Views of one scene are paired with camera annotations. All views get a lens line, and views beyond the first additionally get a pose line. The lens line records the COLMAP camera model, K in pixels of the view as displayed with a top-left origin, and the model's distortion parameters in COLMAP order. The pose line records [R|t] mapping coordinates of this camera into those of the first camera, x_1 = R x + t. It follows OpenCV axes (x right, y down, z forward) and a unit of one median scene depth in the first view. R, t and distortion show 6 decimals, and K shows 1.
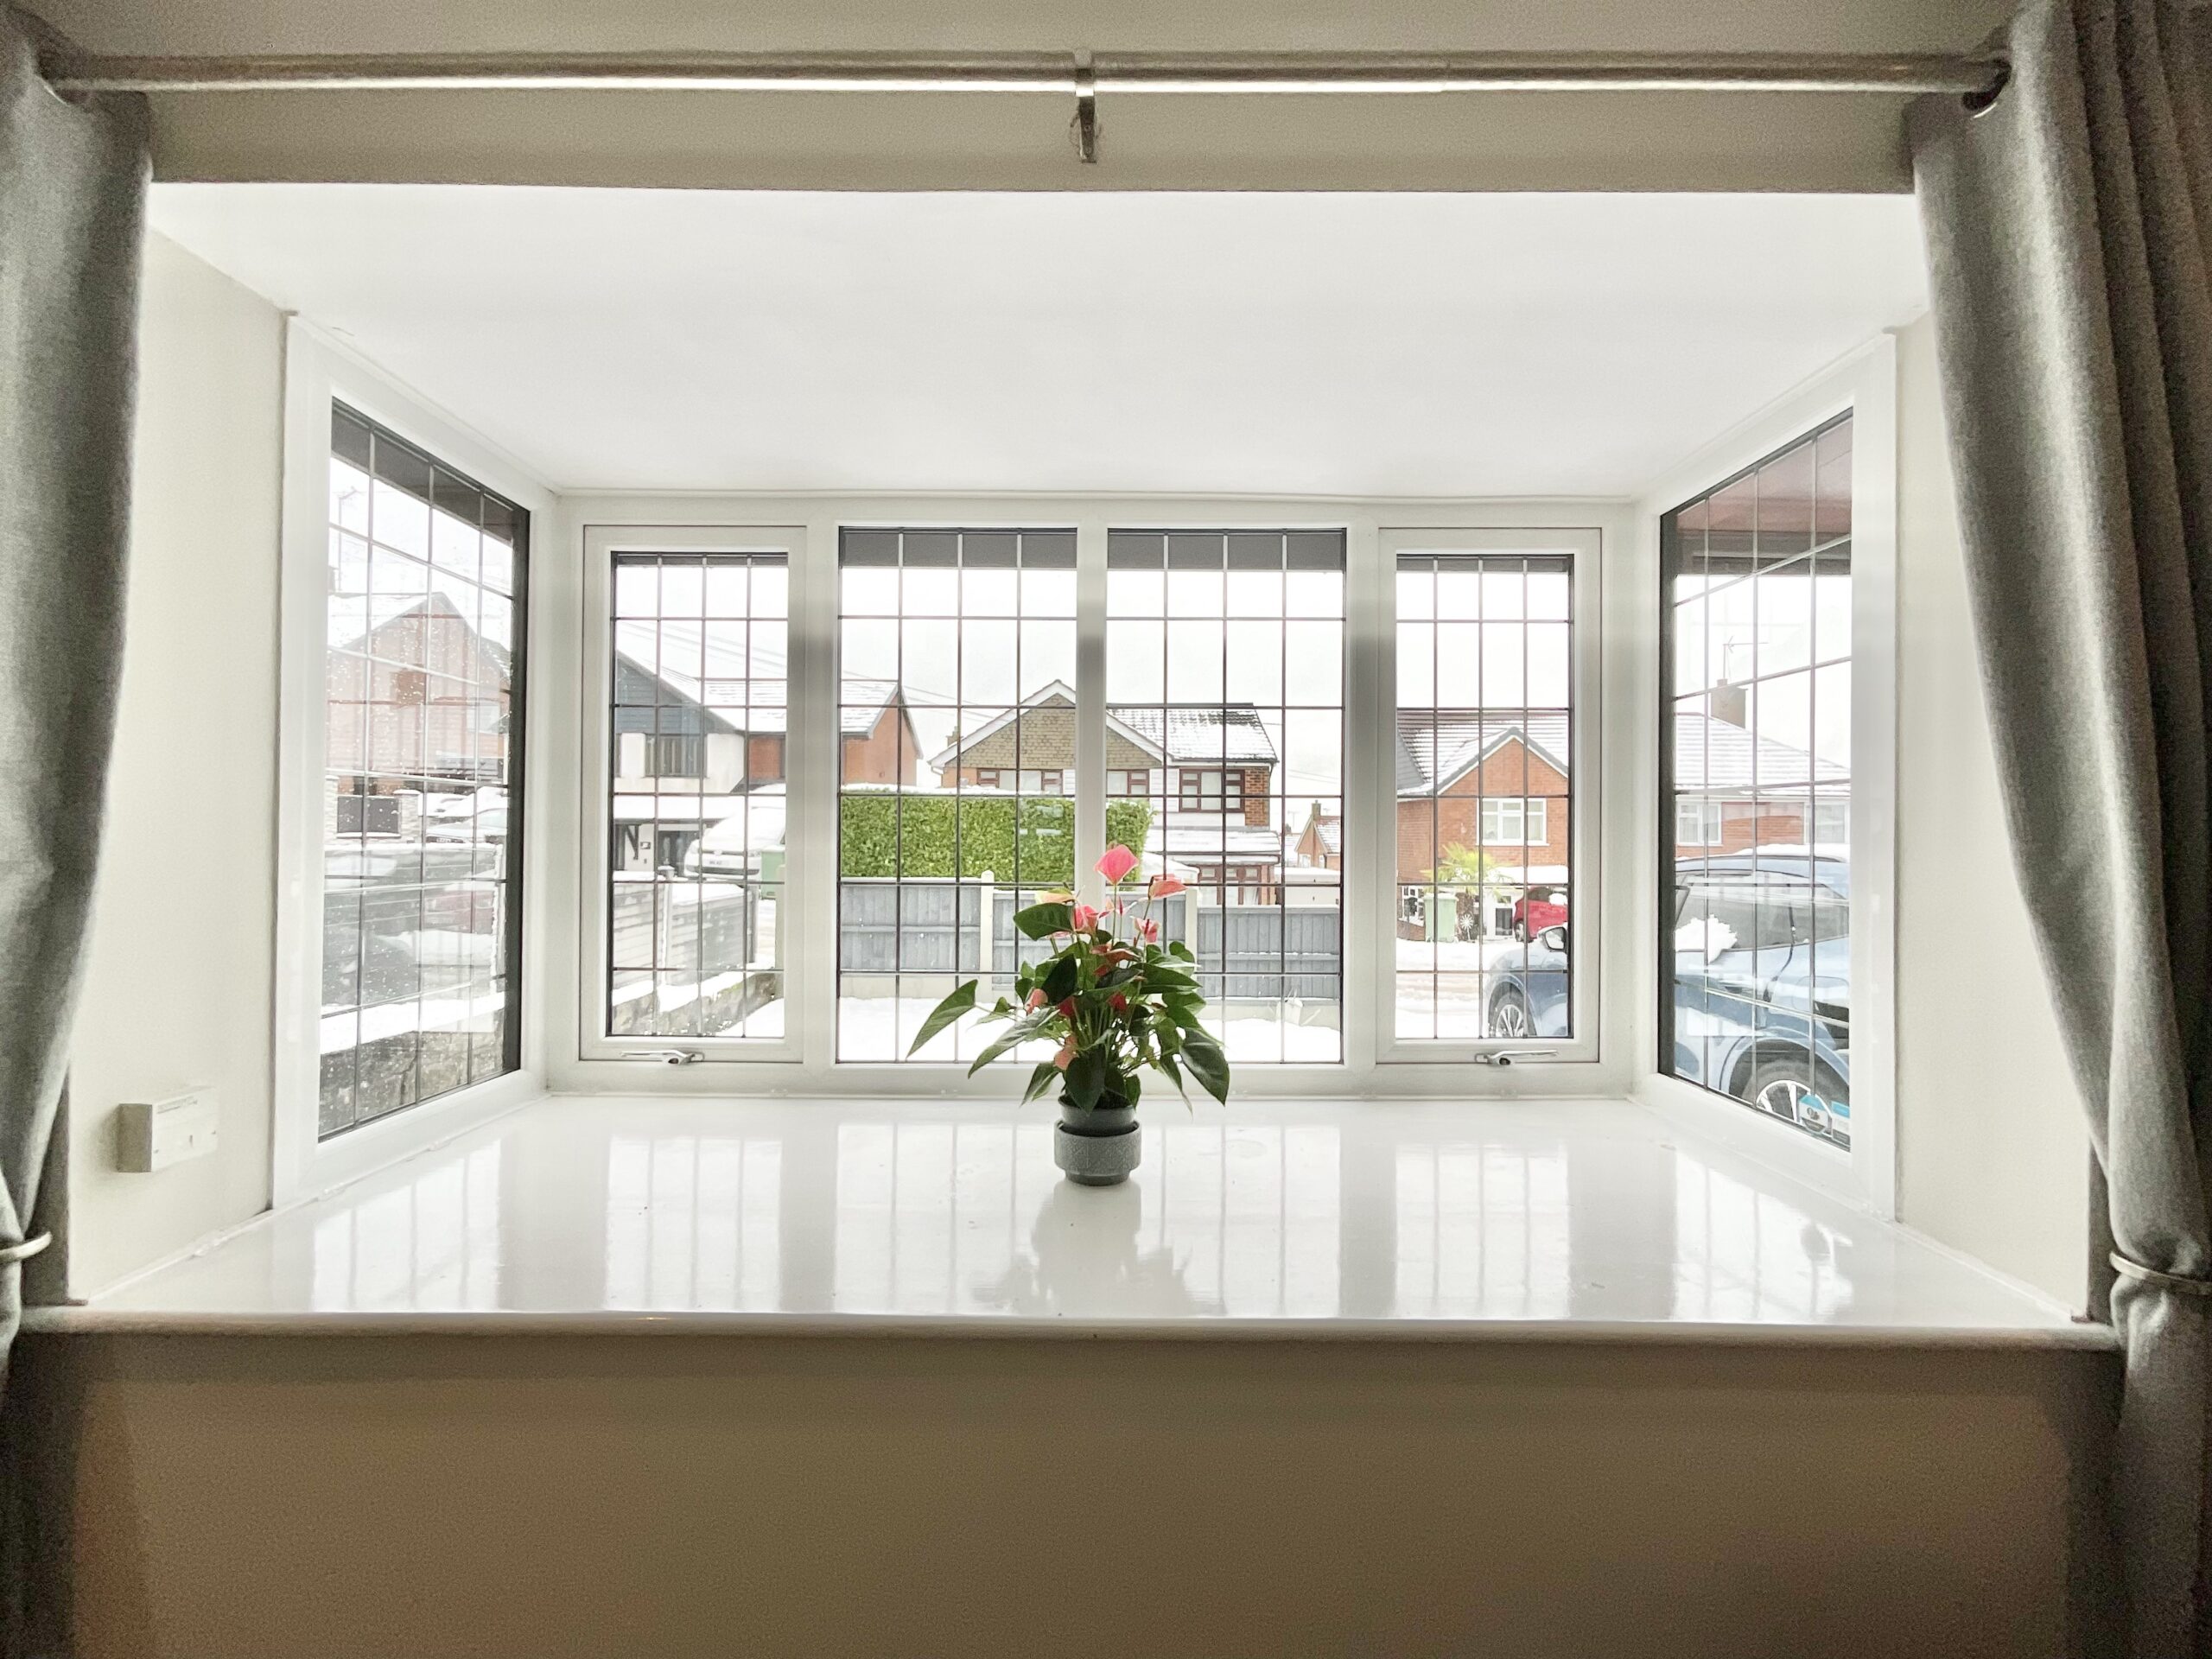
lens RADIAL K [[897.4, 0, 1104.3], [0, 897.4, 826.4], [0, 0, 1]] dist [-0.011444, 0.004769]
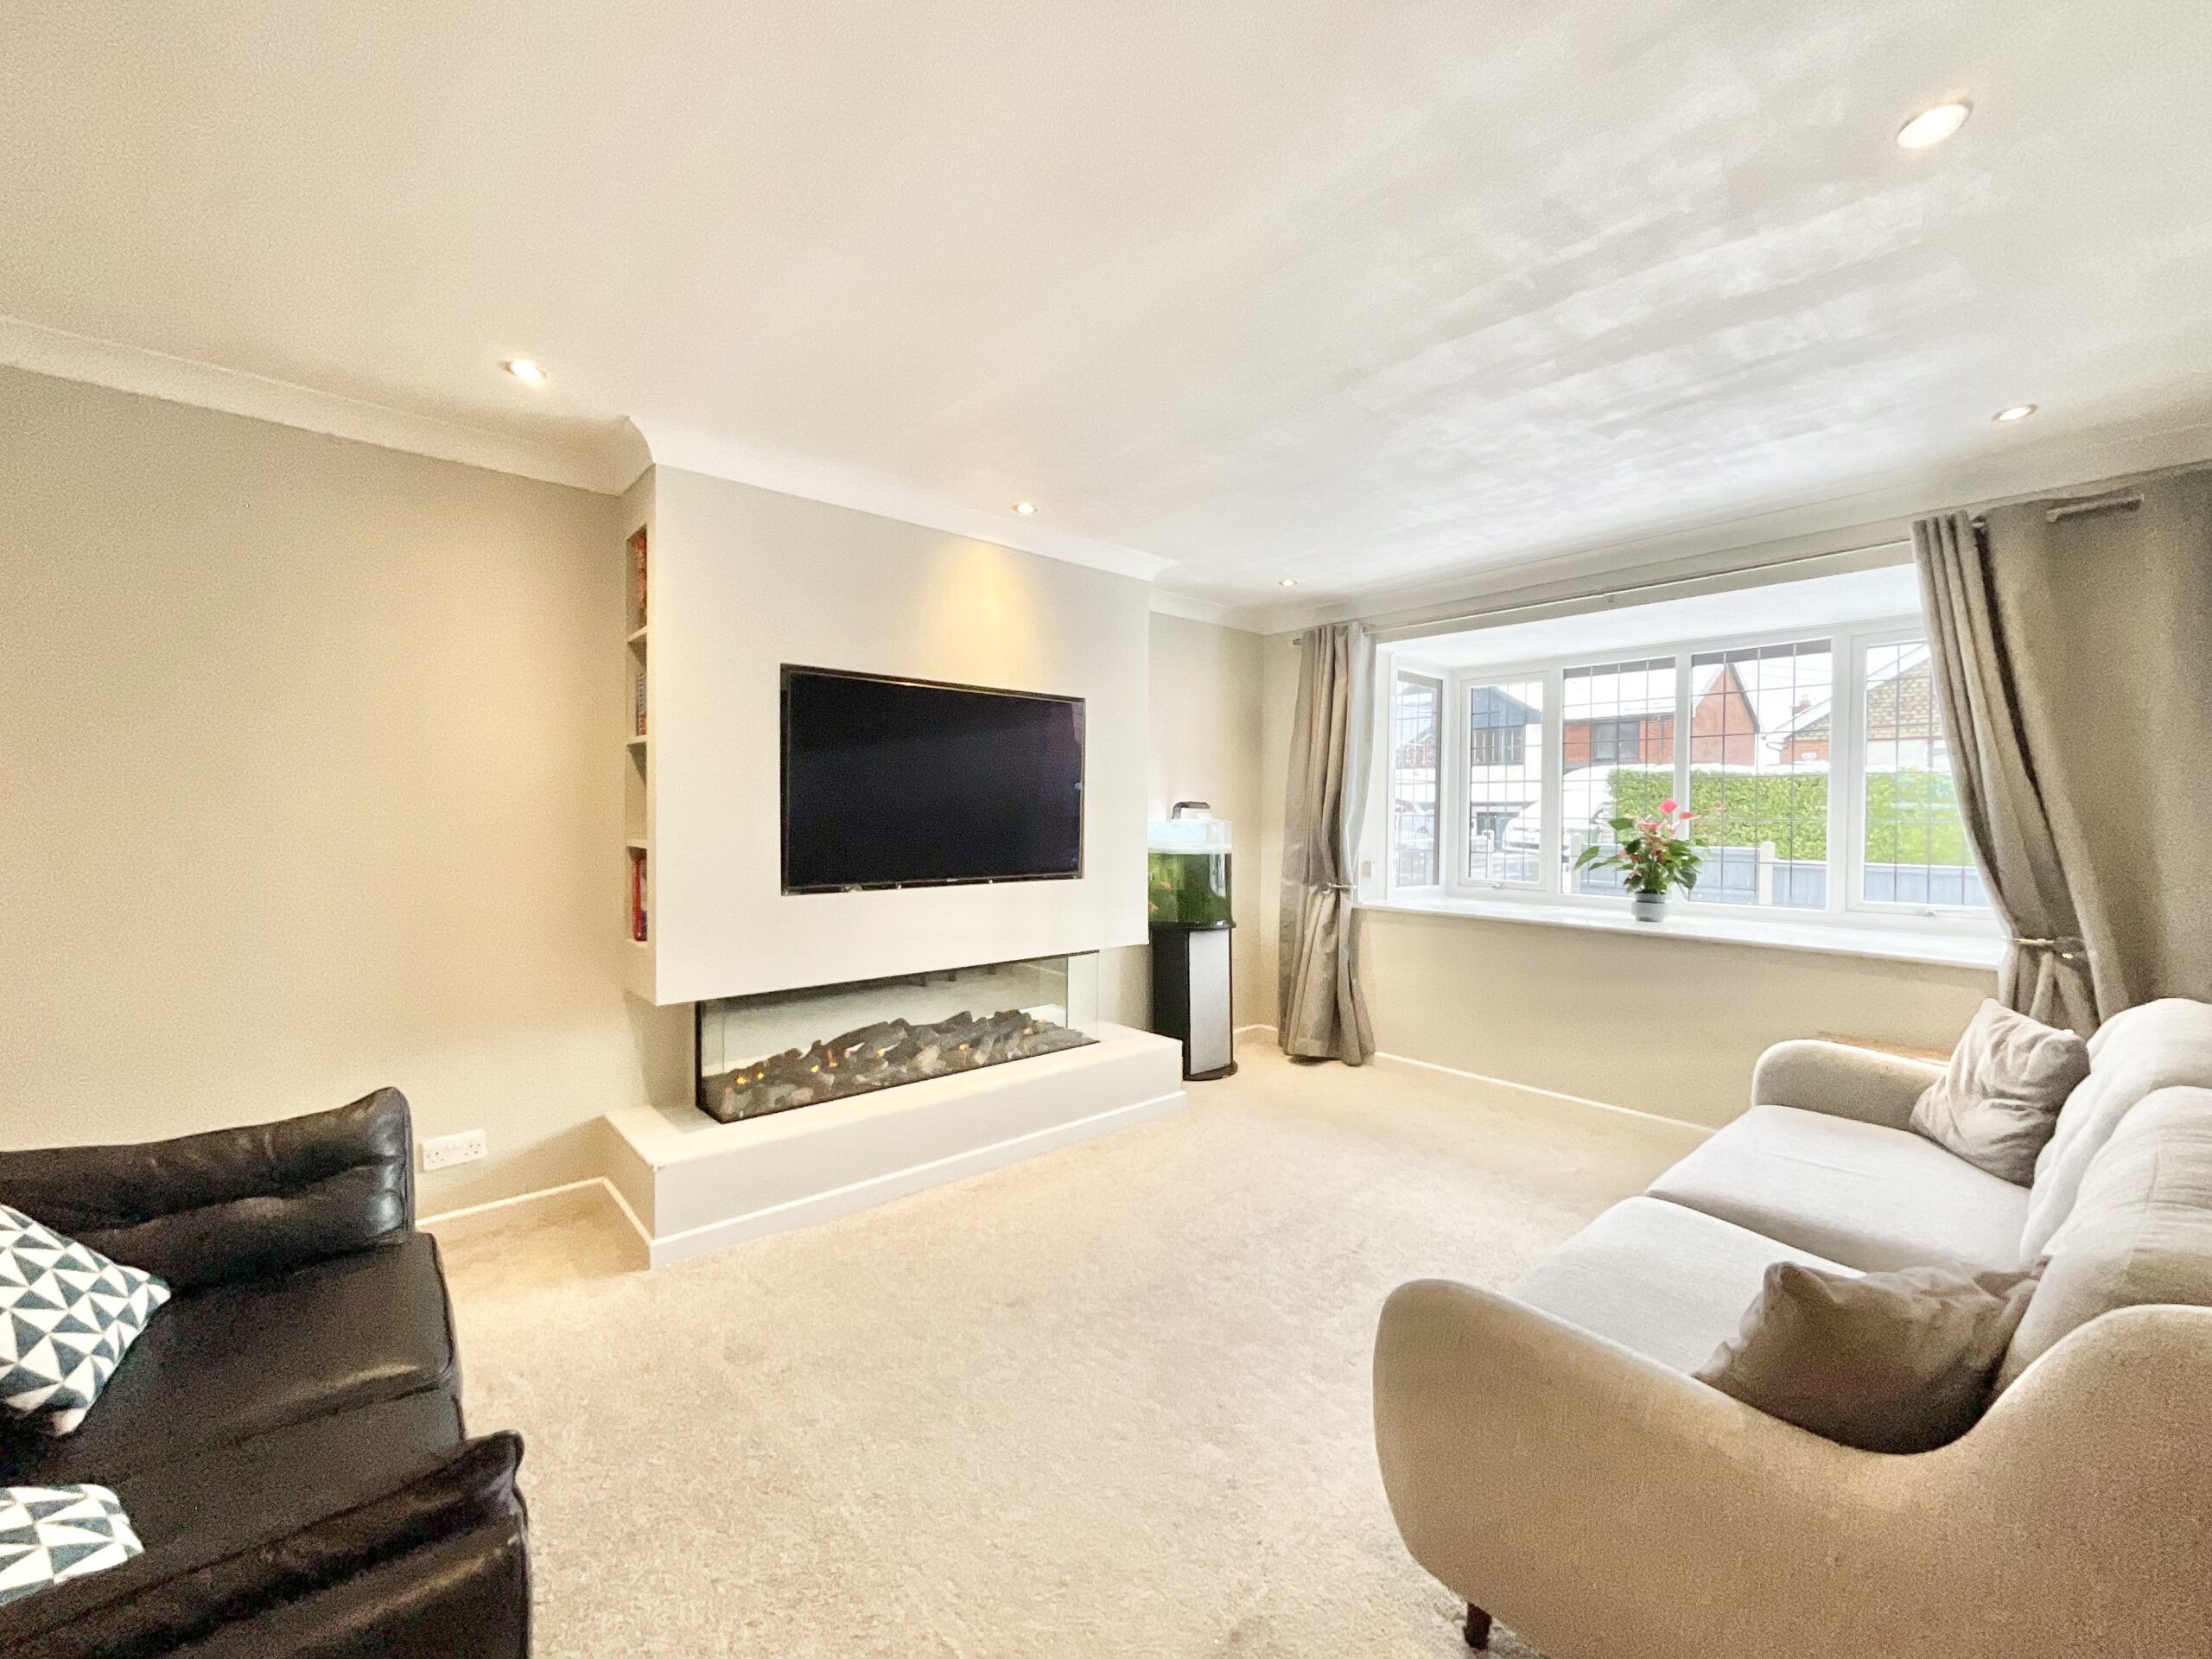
lens RADIAL K [[897.4, 0, 1104.3], [0, 897.4, 826.4], [0, 0, 1]] dist [-0.011444, 0.004769]
pose [[0.652670, 0.008738, -0.757592, 0.904601], [0.004027, 0.999879, 0.015001, 0.055190], [0.757631, -0.012842, 0.652556, -1.878650]]
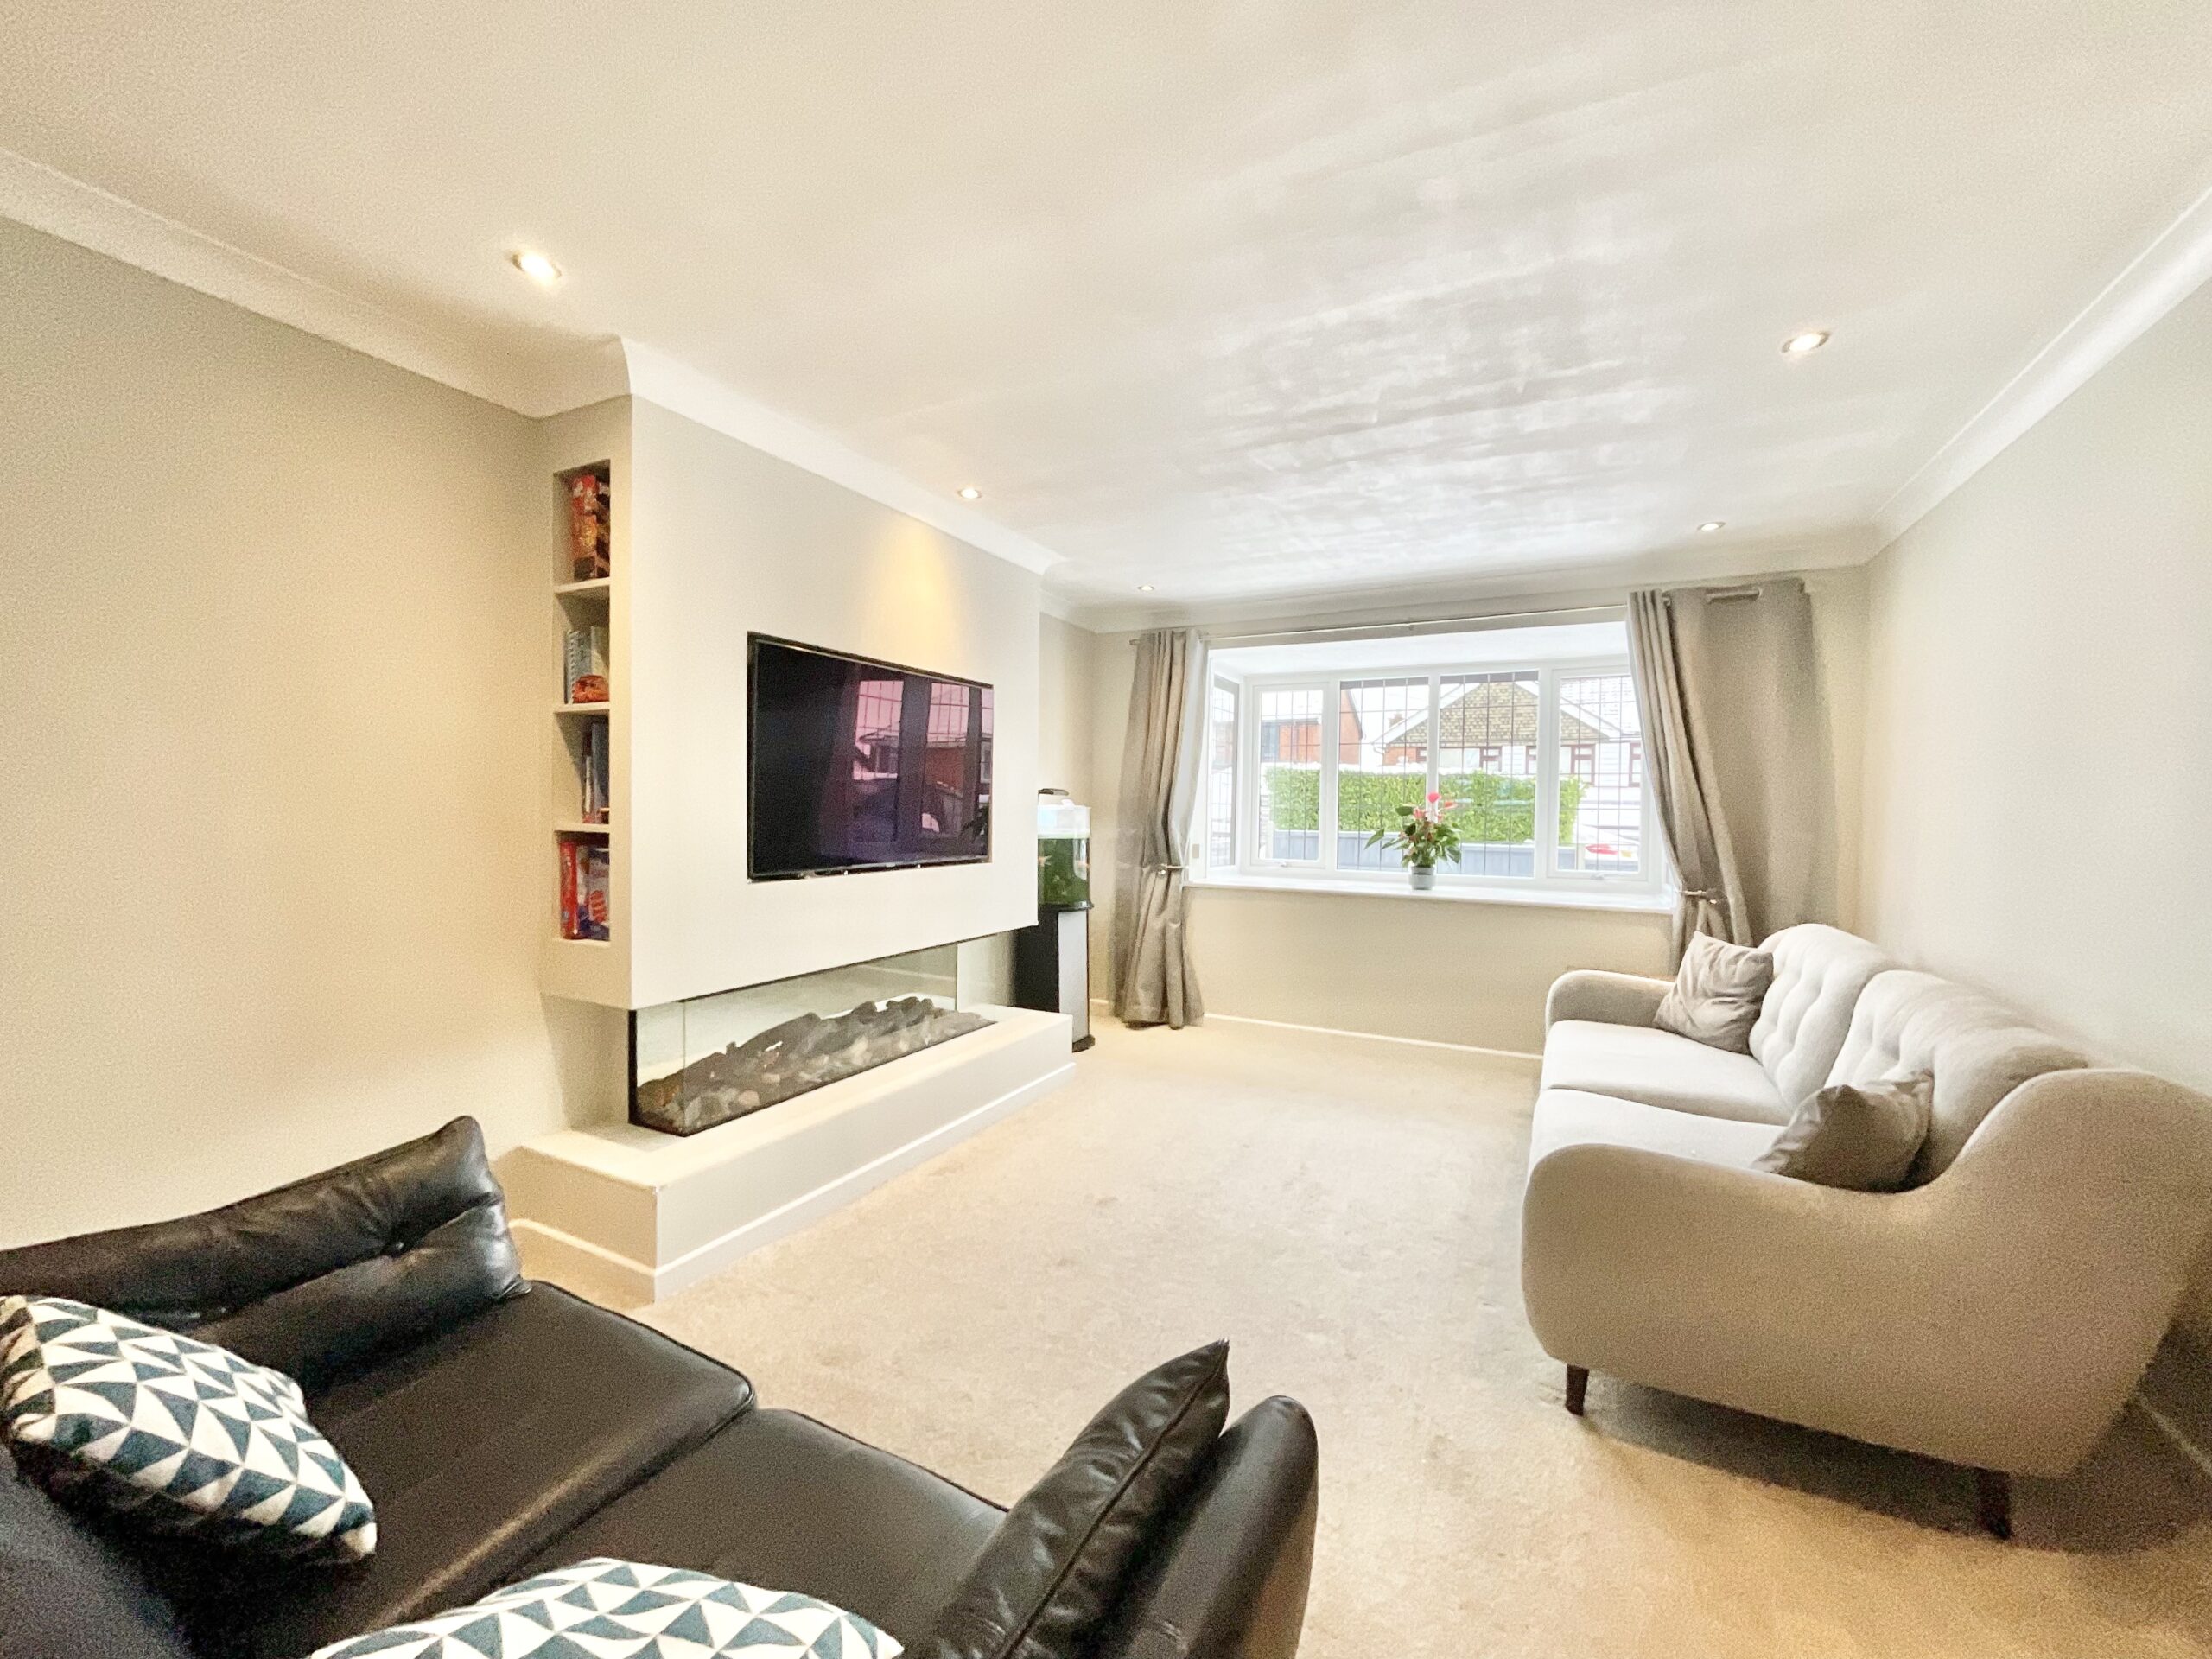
lens RADIAL K [[895.6, 0, 1099.9], [0, 895.6, 825.6], [0, 0, 1]] dist [-0.025819, 0.013062]
pose [[0.883316, 0.014649, -0.468549, 0.461339], [-0.003228, 0.999678, 0.025170, 0.068104], [0.468767, -0.020720, 0.883079, -2.356234]]
